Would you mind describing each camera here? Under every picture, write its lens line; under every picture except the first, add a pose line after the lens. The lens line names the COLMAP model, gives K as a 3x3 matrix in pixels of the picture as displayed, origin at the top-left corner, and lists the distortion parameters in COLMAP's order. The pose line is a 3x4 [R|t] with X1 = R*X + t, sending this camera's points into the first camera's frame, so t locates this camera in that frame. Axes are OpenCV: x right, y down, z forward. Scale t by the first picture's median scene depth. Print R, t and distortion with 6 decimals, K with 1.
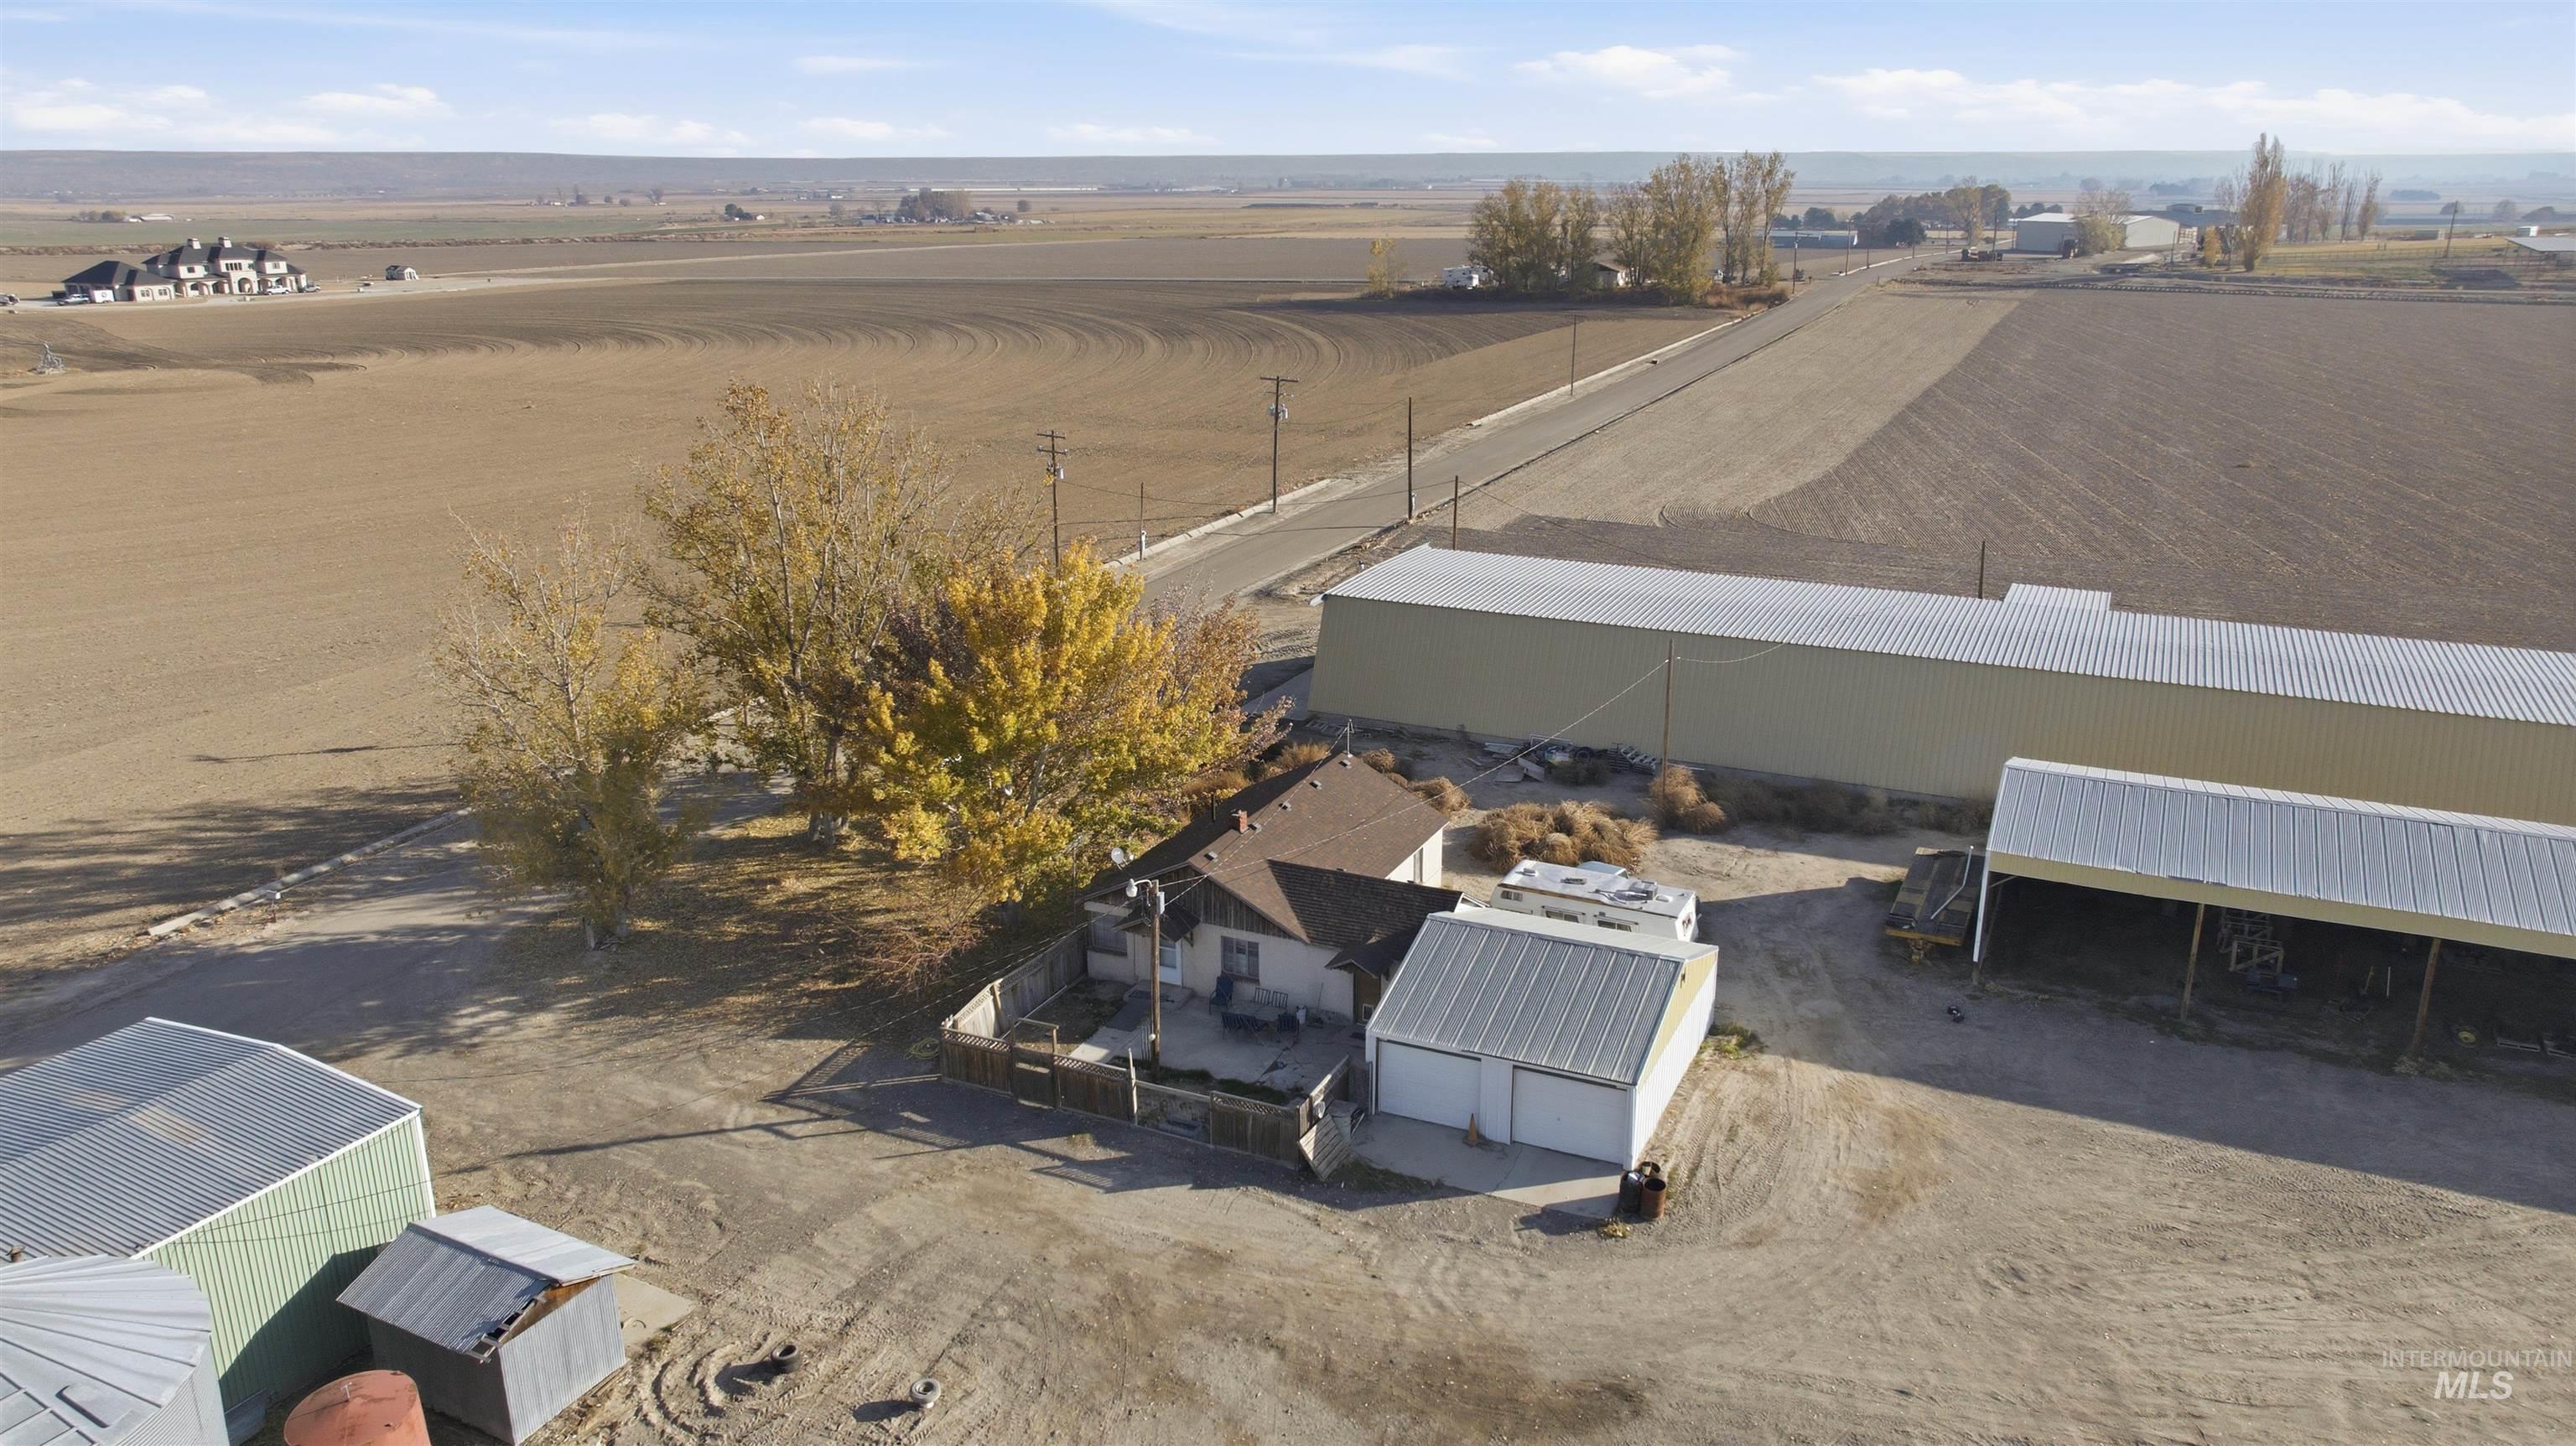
lens RADIAL K [[1817.3, 0, 1286.7], [0, 1817.3, 716.5], [0, 0, 1]] dist [-0.029698, 0.008247]
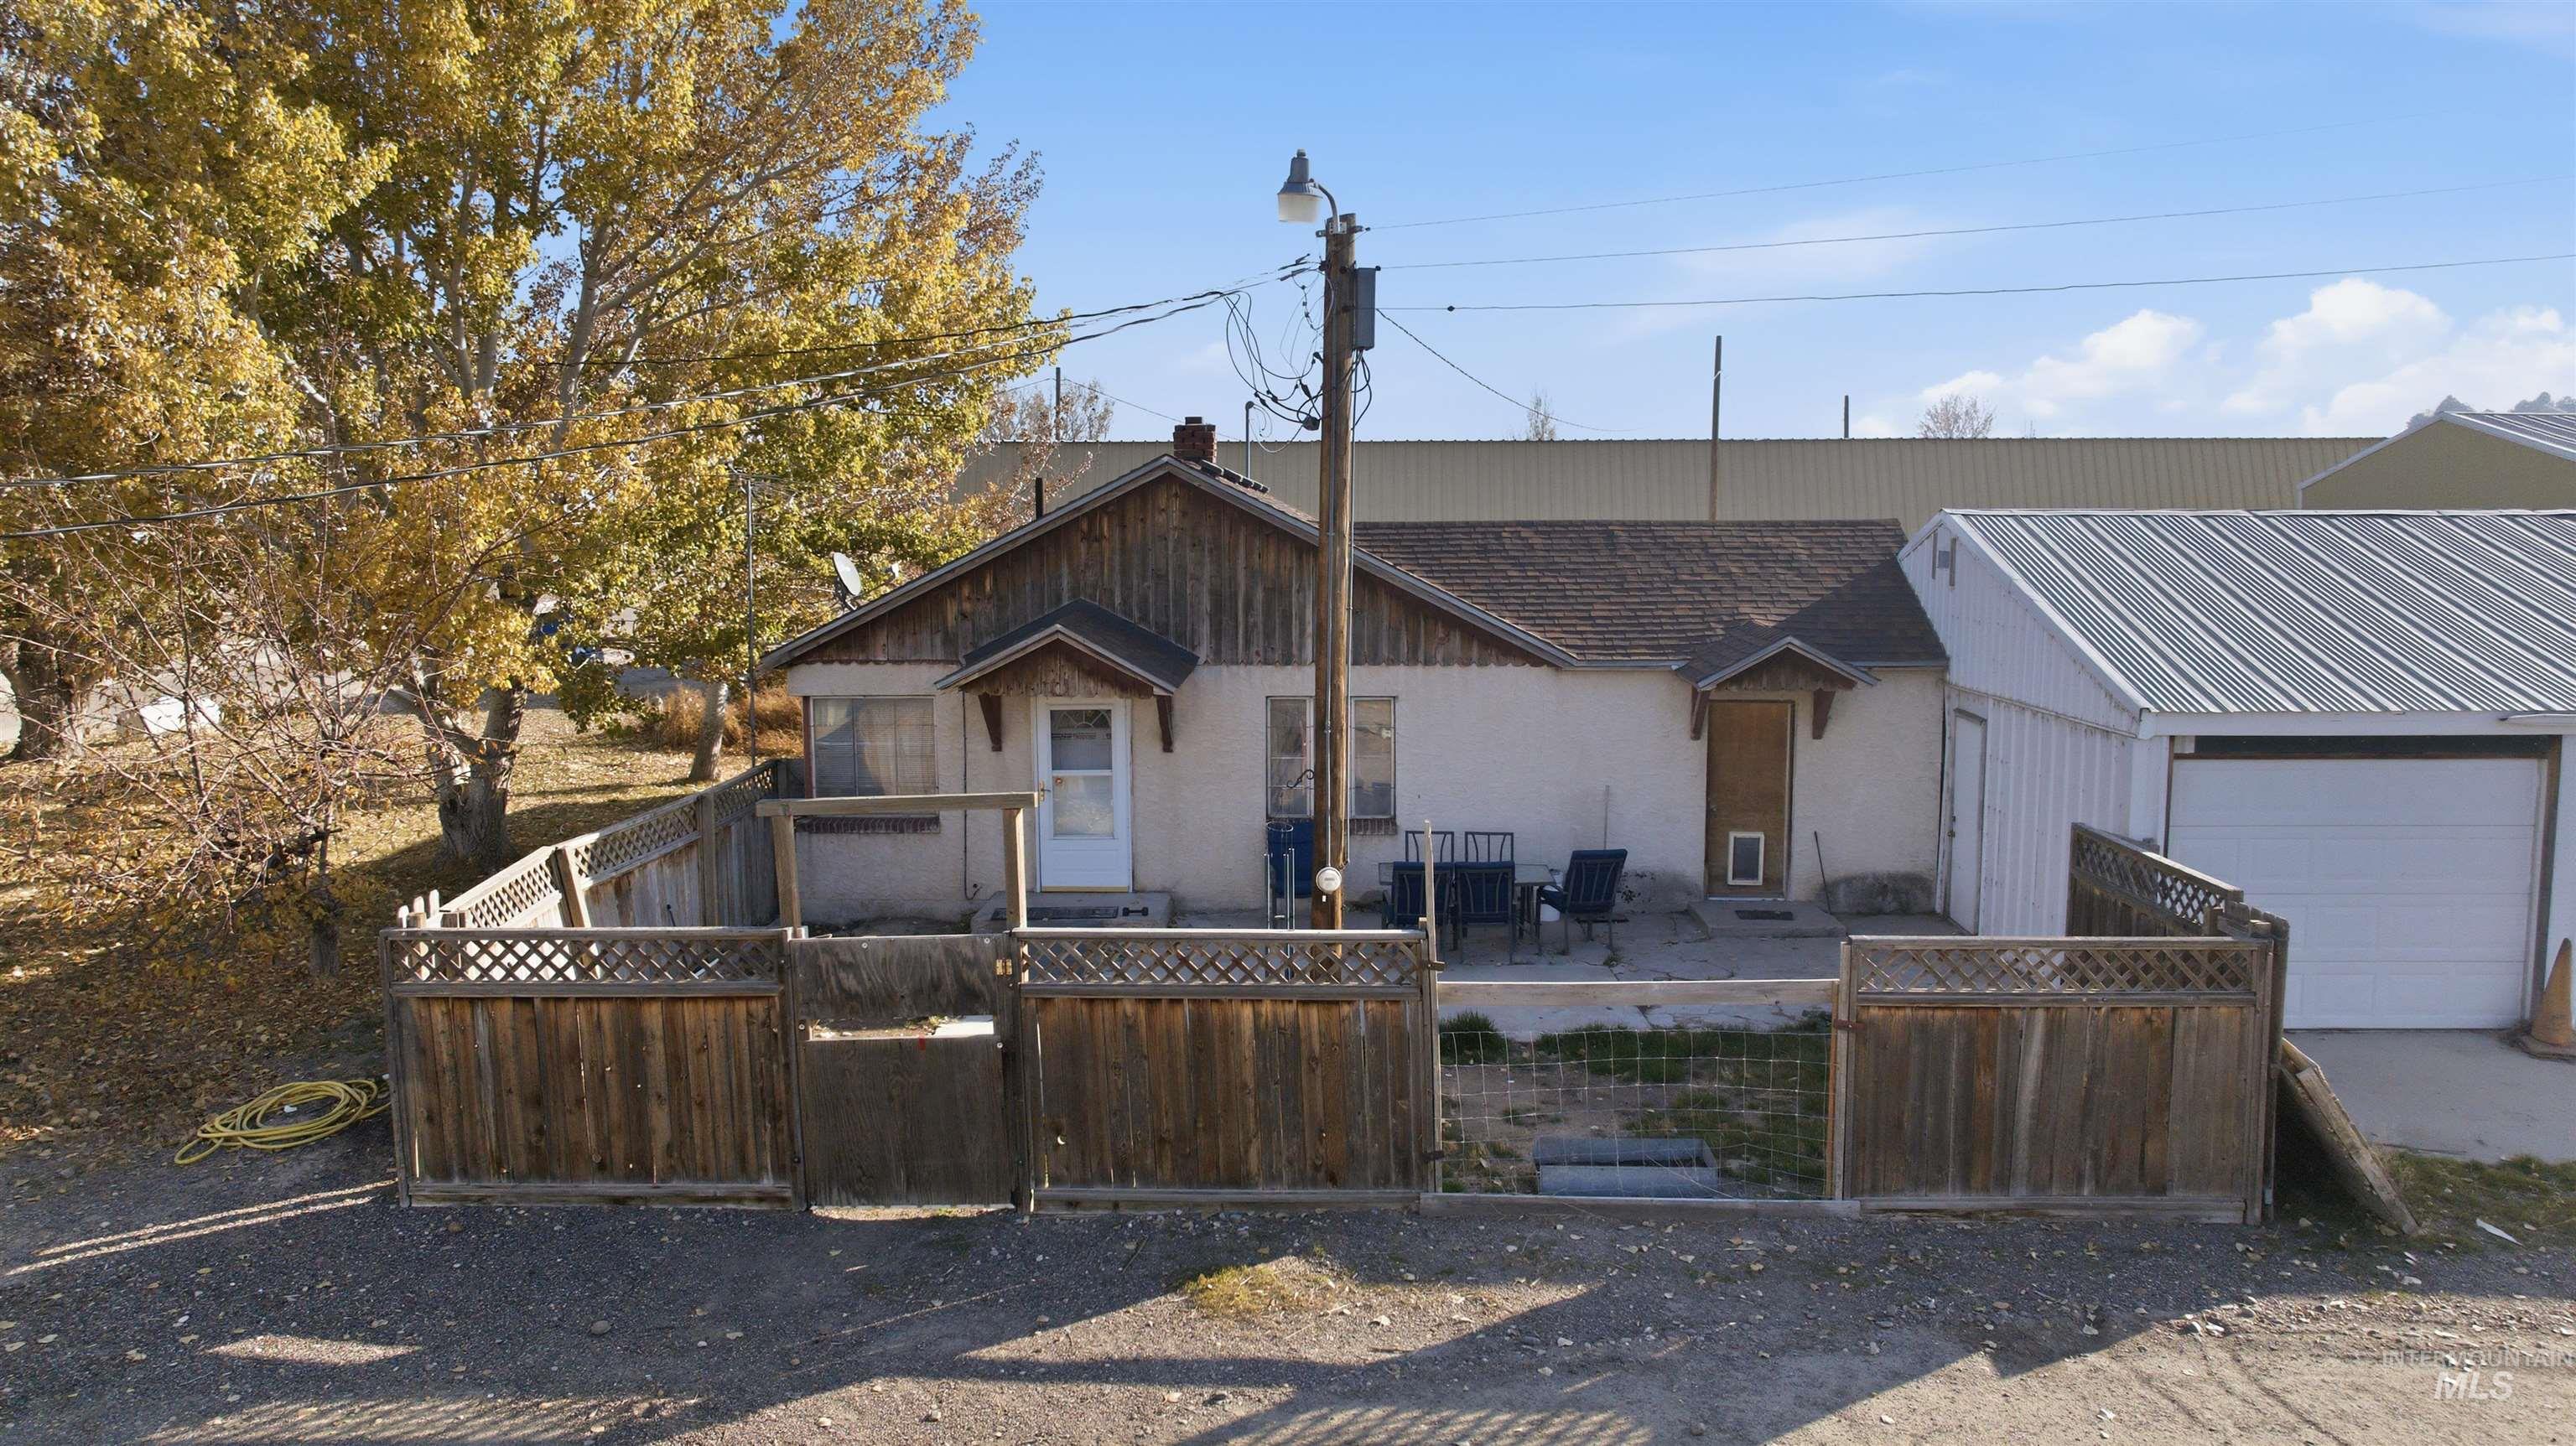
lens RADIAL K [[1817.3, 0, 1293.2], [0, 1817.3, 729.2], [0, 0, 1]] dist [-0.029698, 0.008247]
pose [[0.914531, -0.046040, 0.401886, -0.177044], [0.118107, 0.980603, -0.156426, 0.192378], [-0.386889, 0.190522, 0.902230, 0.758974]]
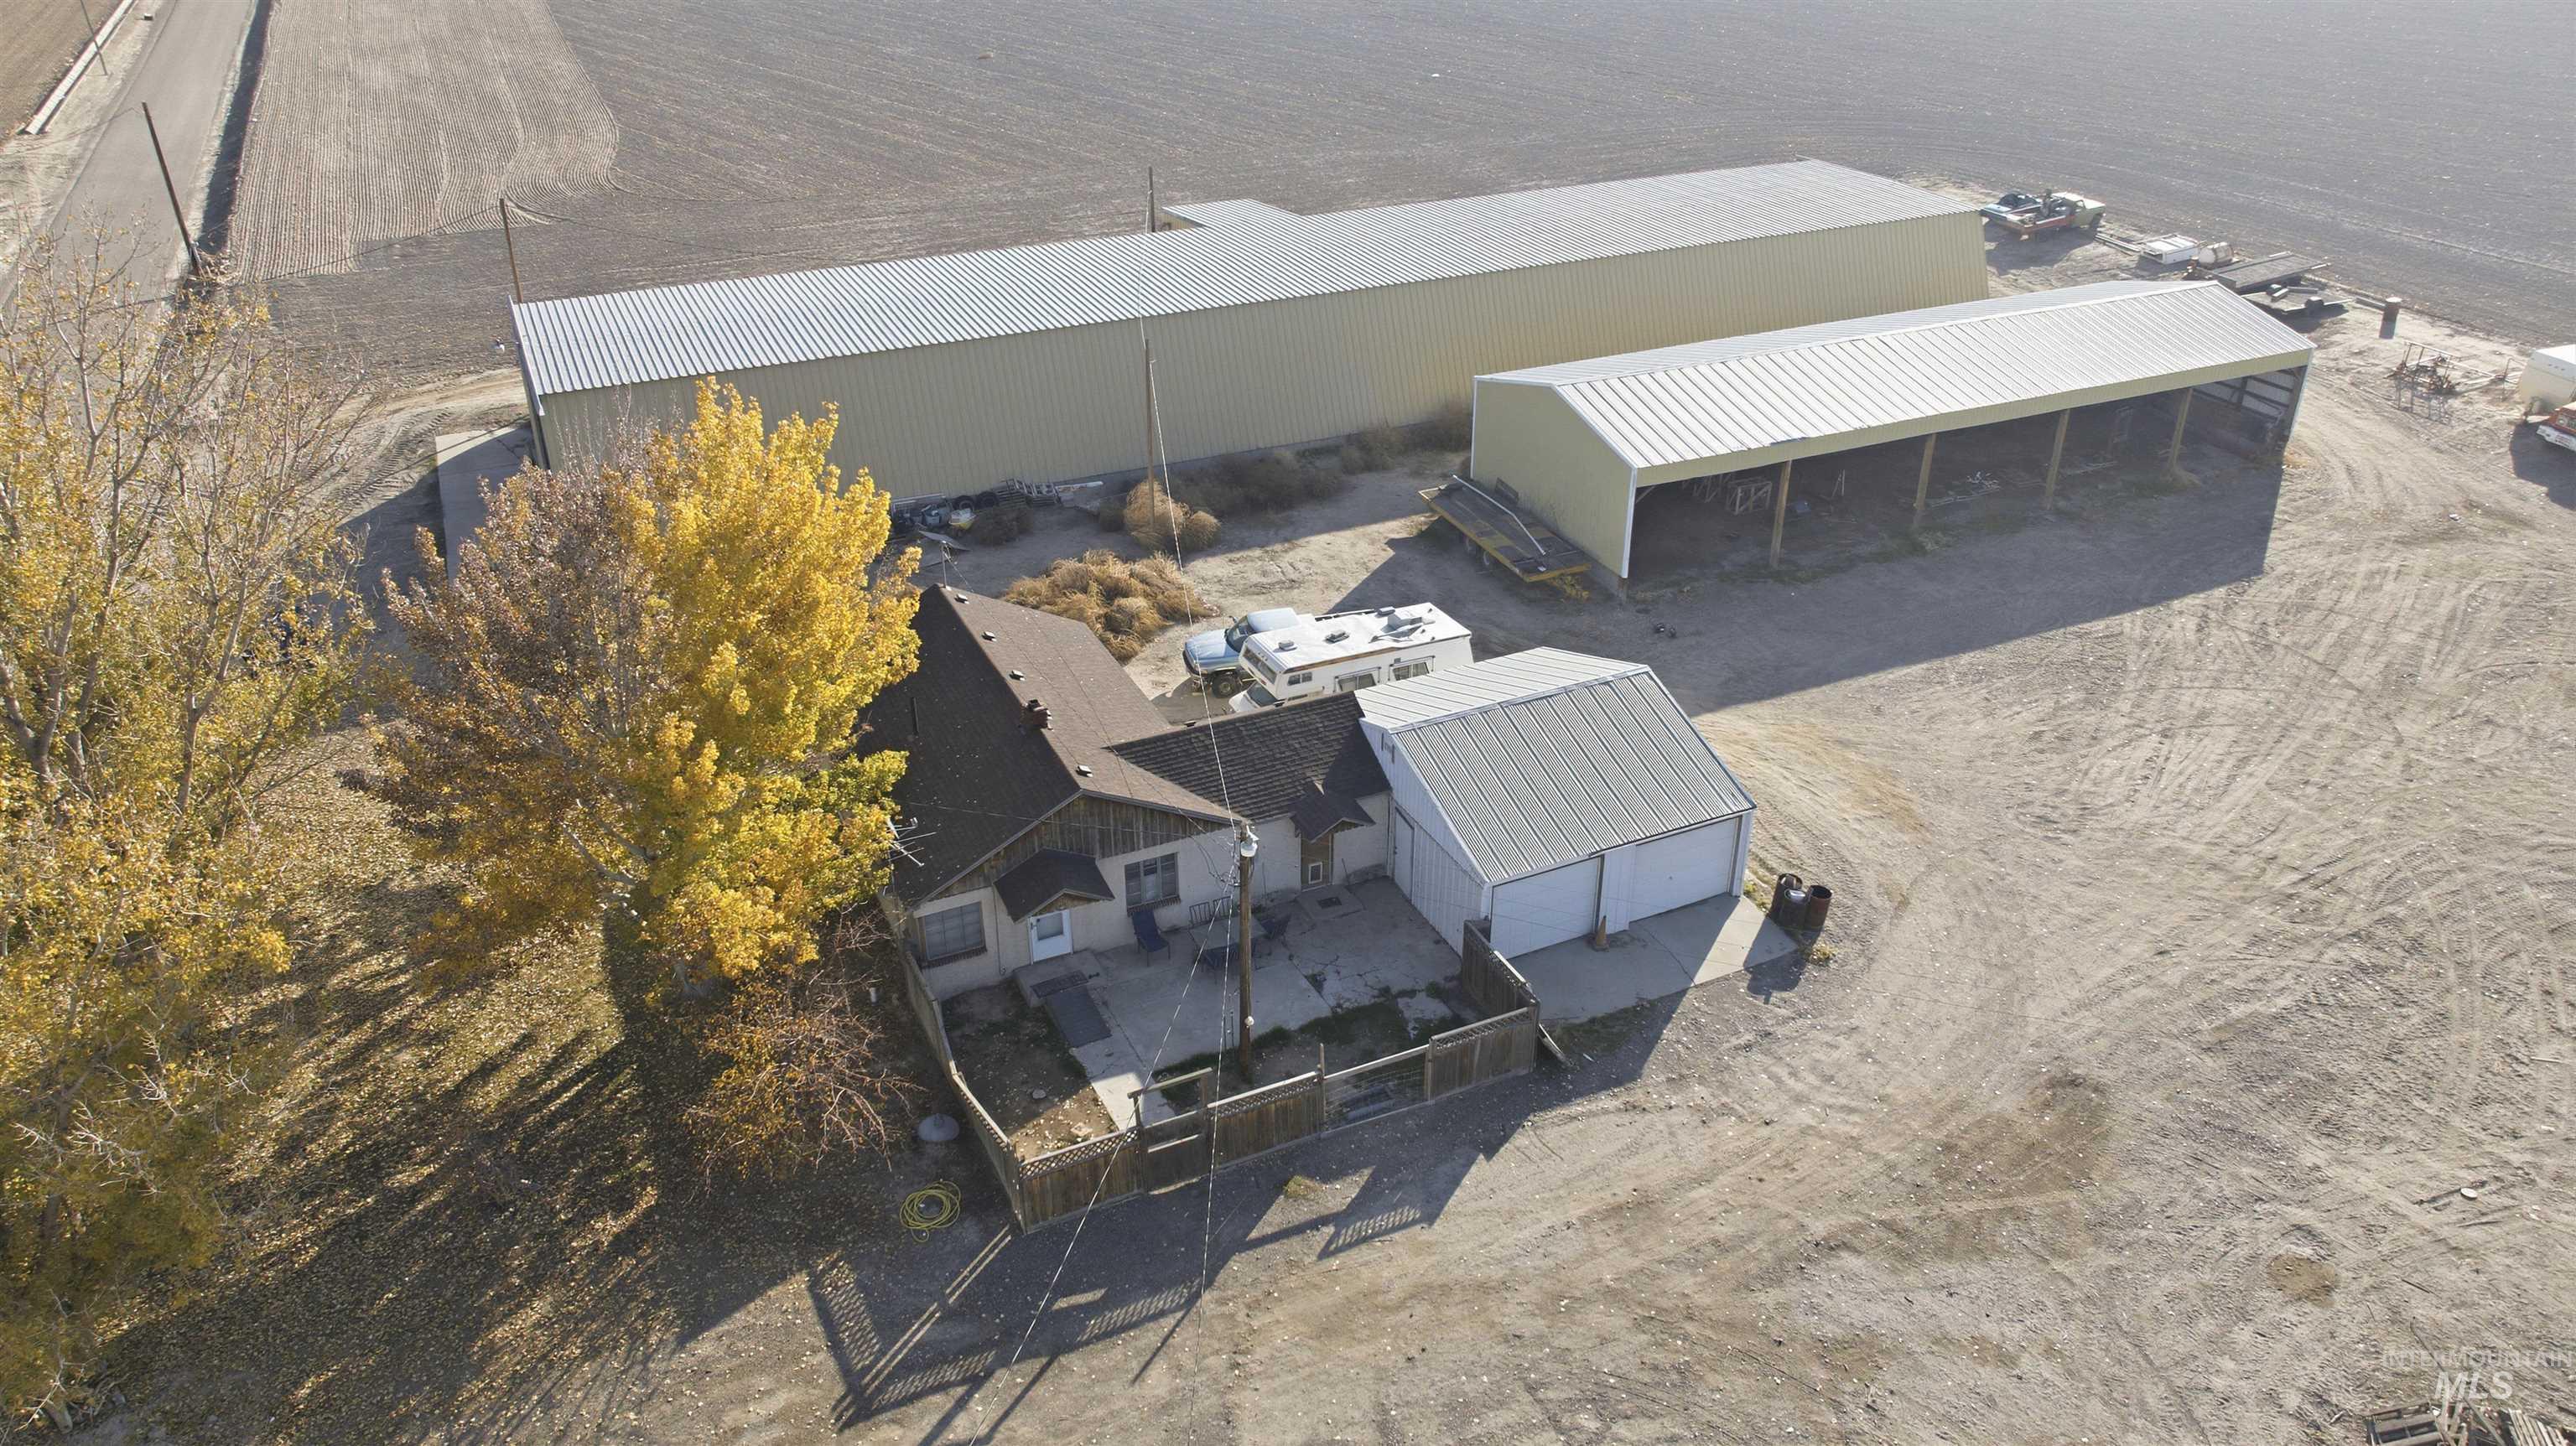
lens RADIAL K [[1817.3, 0, 1294.5], [0, 1817.3, 714.6], [0, 0, 1]] dist [-0.029698, 0.008247]
pose [[0.636578, -0.367038, 0.678271, -0.508360], [0.226279, 0.929670, 0.290710, -0.146255], [-0.737270, -0.031581, 0.674860, 0.487943]]
